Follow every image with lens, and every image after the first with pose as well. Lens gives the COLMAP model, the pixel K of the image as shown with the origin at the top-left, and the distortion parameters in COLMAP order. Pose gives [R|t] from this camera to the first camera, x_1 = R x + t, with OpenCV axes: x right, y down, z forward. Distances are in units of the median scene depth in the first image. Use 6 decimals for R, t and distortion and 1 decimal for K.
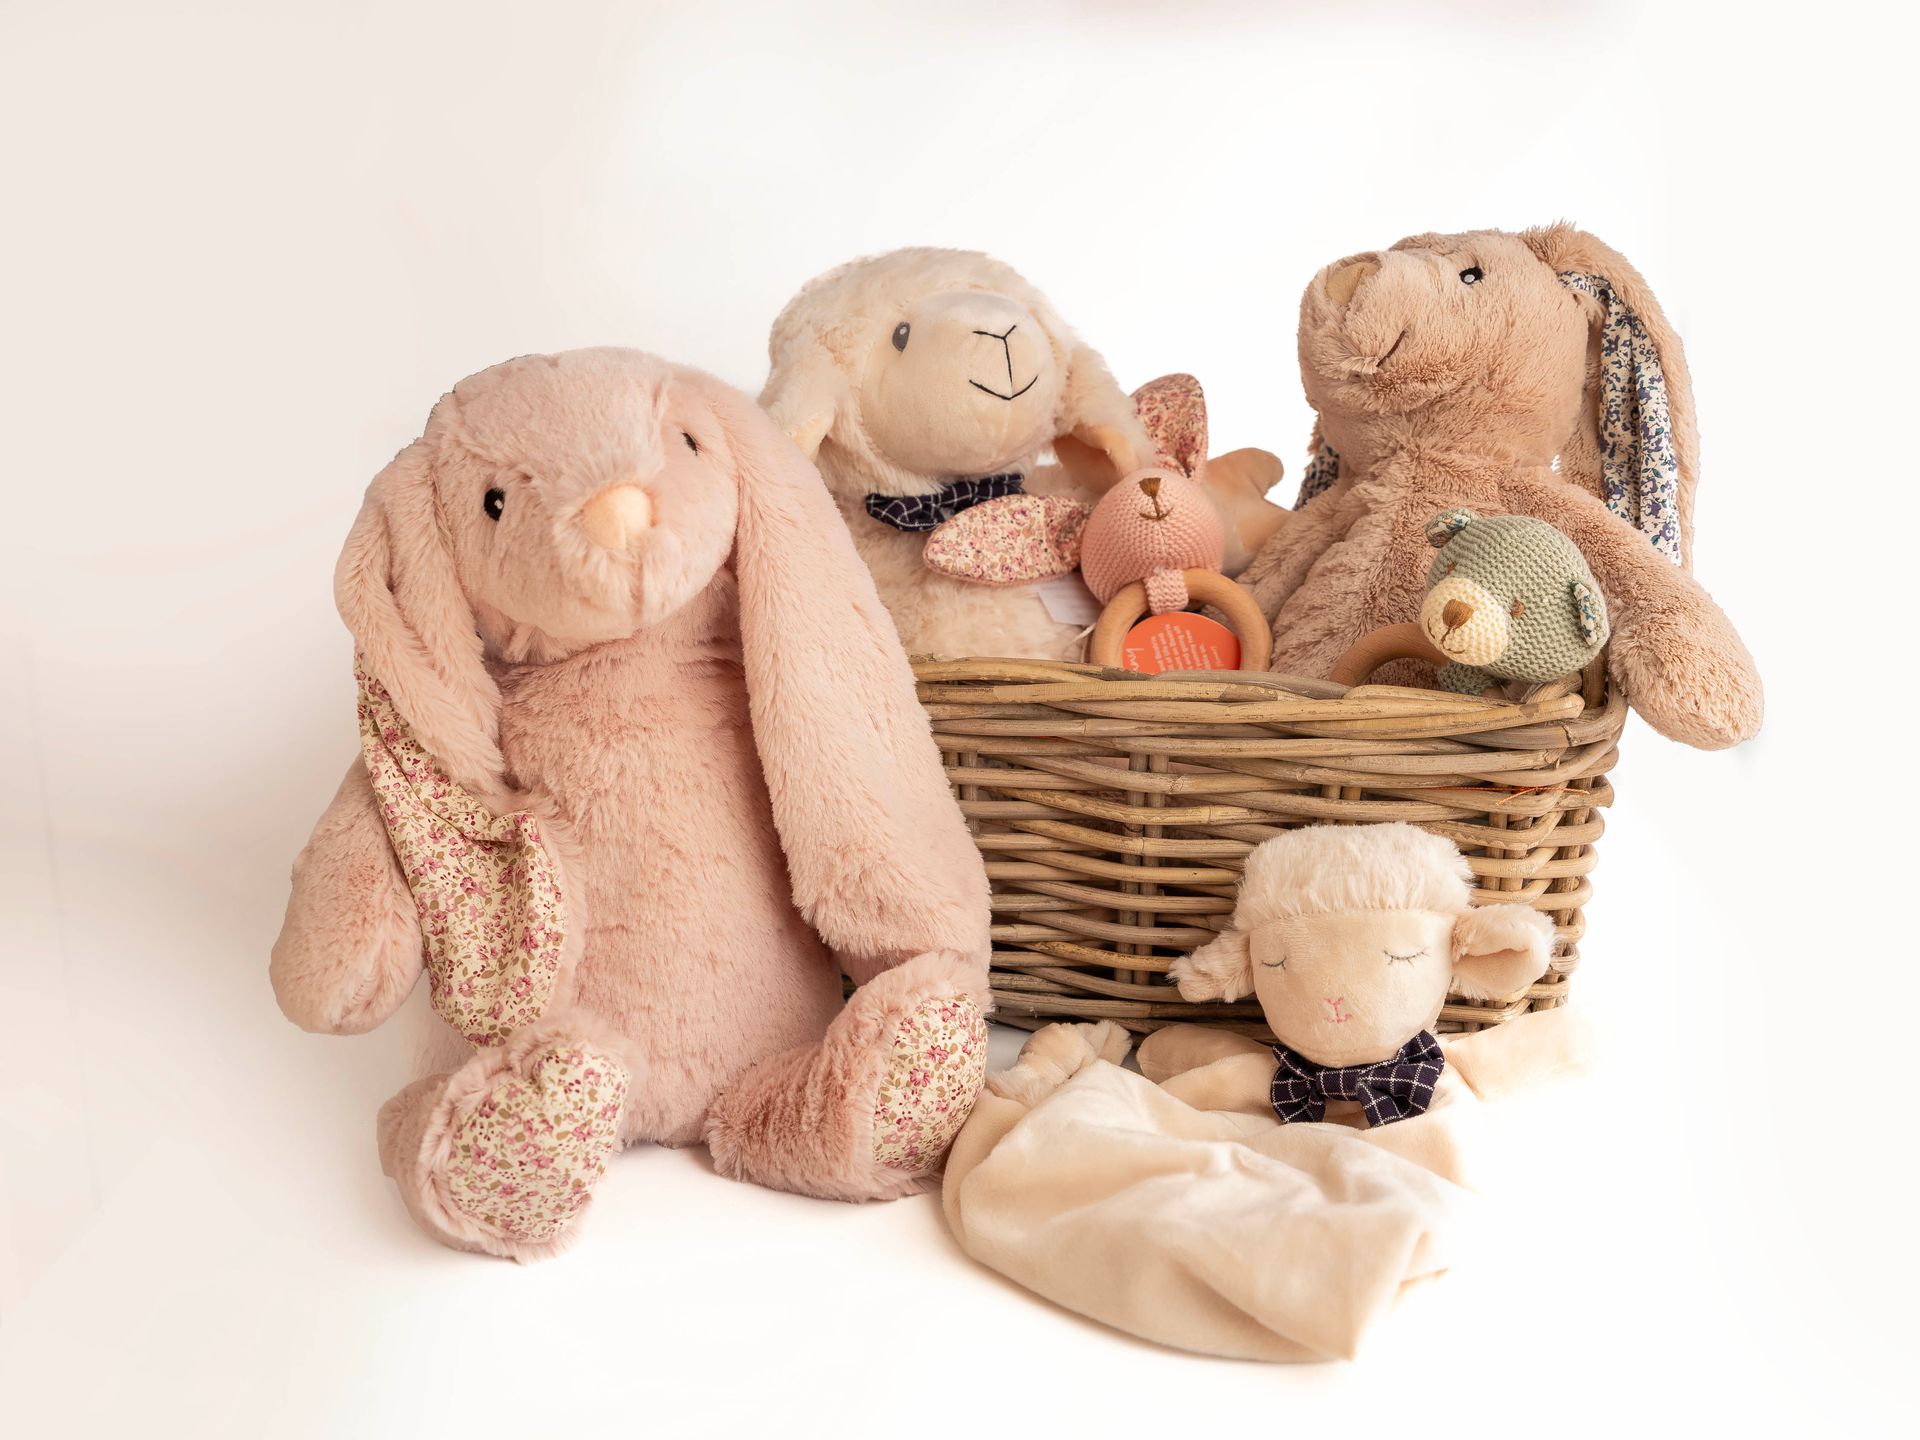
lens RADIAL K [[1969.0, 0, 960.0], [0, 1969.0, 720.0], [0, 0, 1]] dist [0.003781, -0.004348]
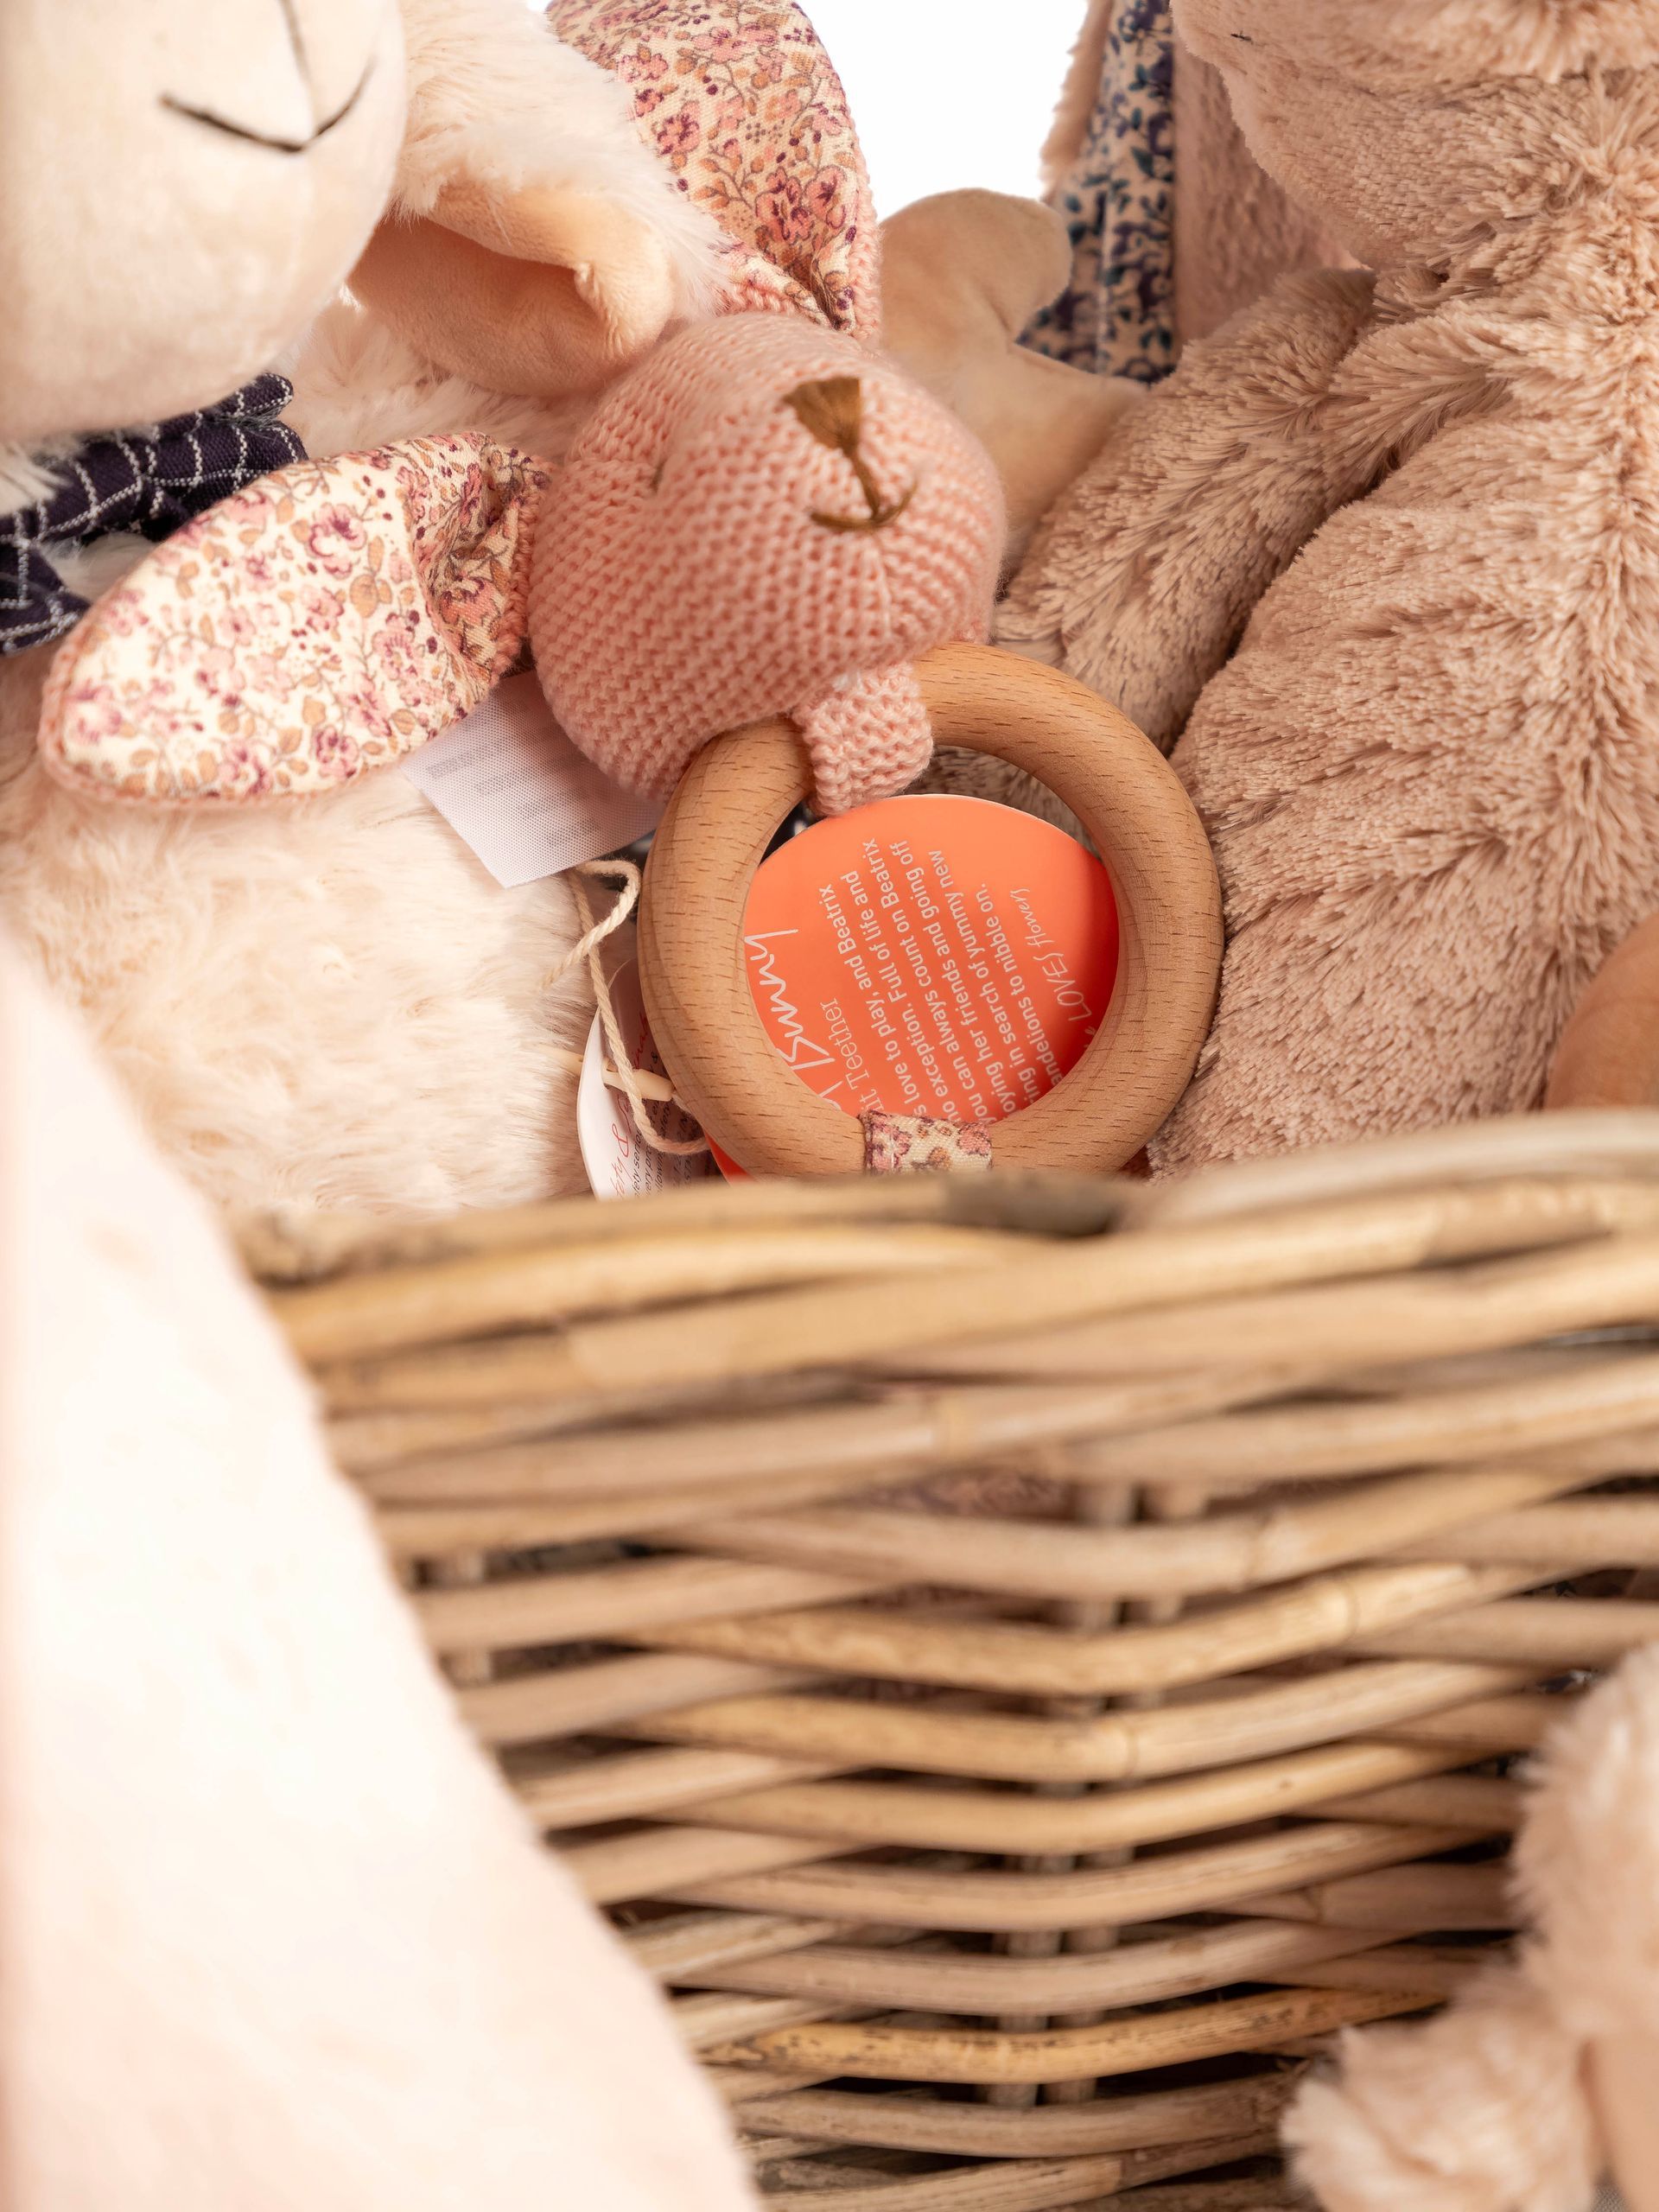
lens RADIAL K [[3710.2, 0, 826.5], [0, 3710.2, 1166.5], [0, 0, 1]] dist [-0.011911, -0.063961]
pose [[0.929417, -0.188039, 0.317529, -0.097539], [0.123566, 0.969348, 0.212359, -0.130251], [-0.347728, -0.158135, 0.924164, 0.499367]]
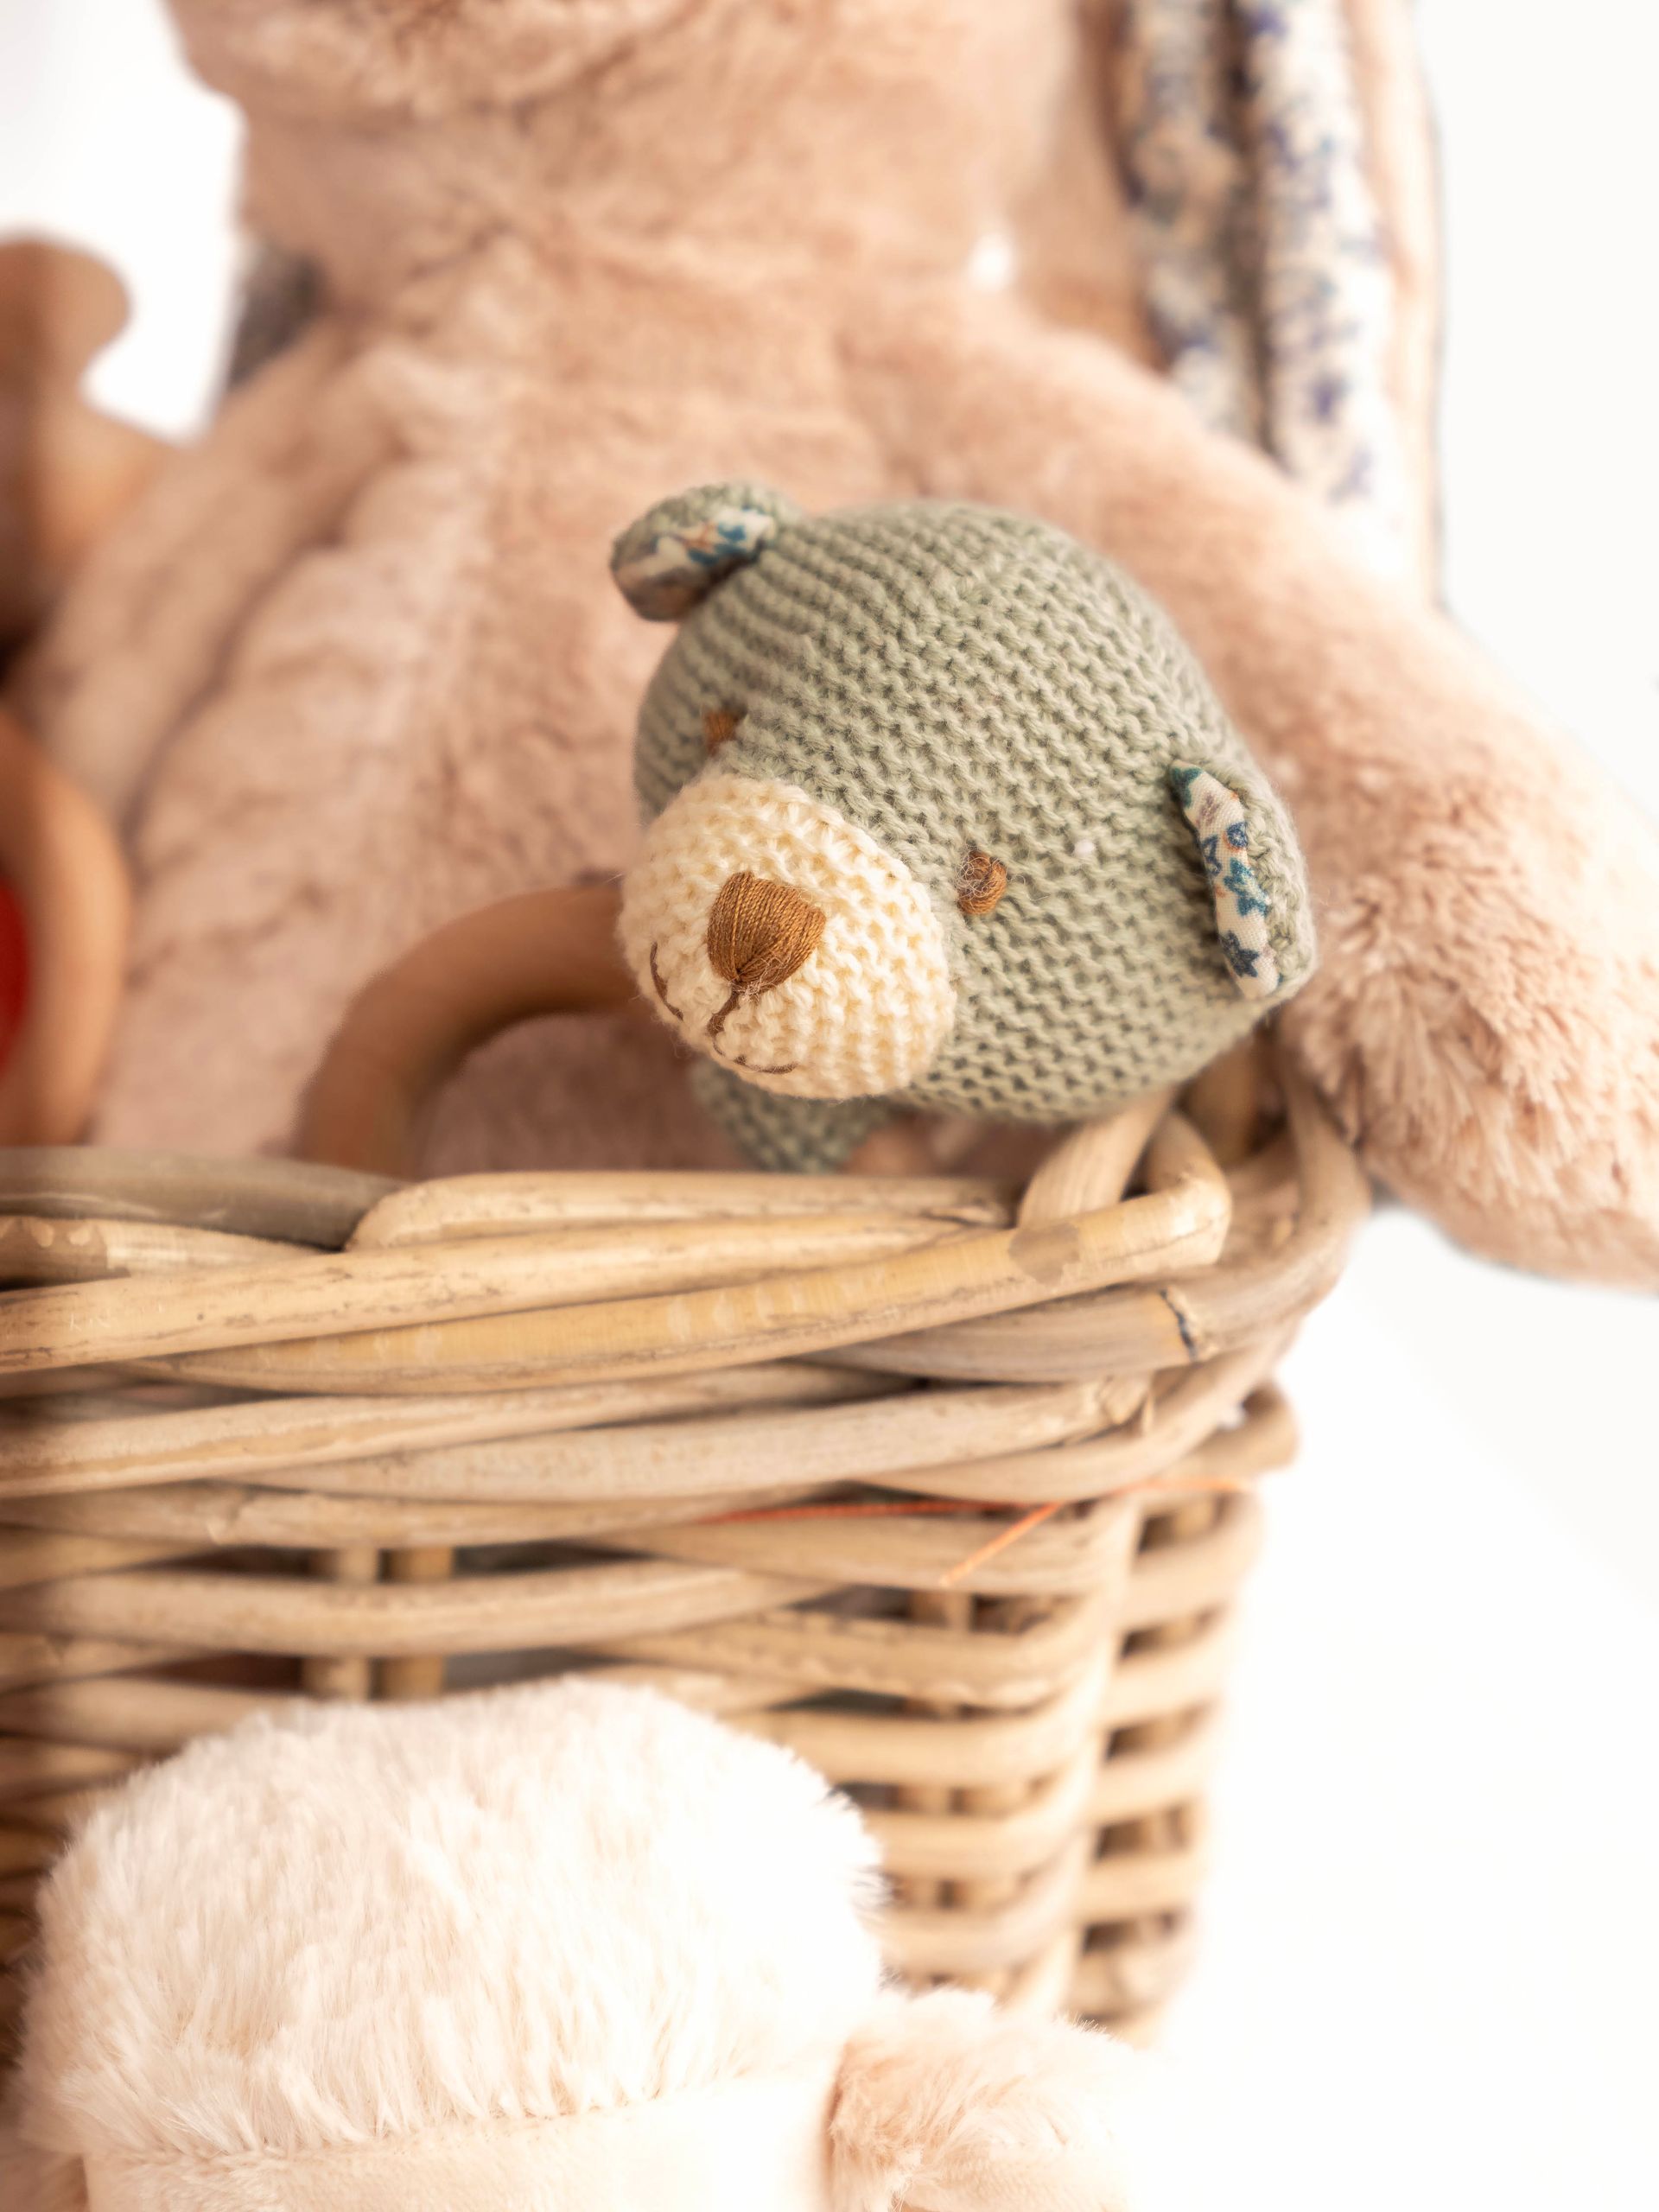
lens RADIAL K [[3710.2, 0, 826.5], [0, 3710.2, 1166.5], [0, 0, 1]] dist [-0.011911, -0.063961]
pose [[0.956241, -0.105488, 0.272903, 0.107545], [0.068649, 0.987598, 0.141201, -0.076787], [-0.284413, -0.116288, 0.951623, 0.457512]]
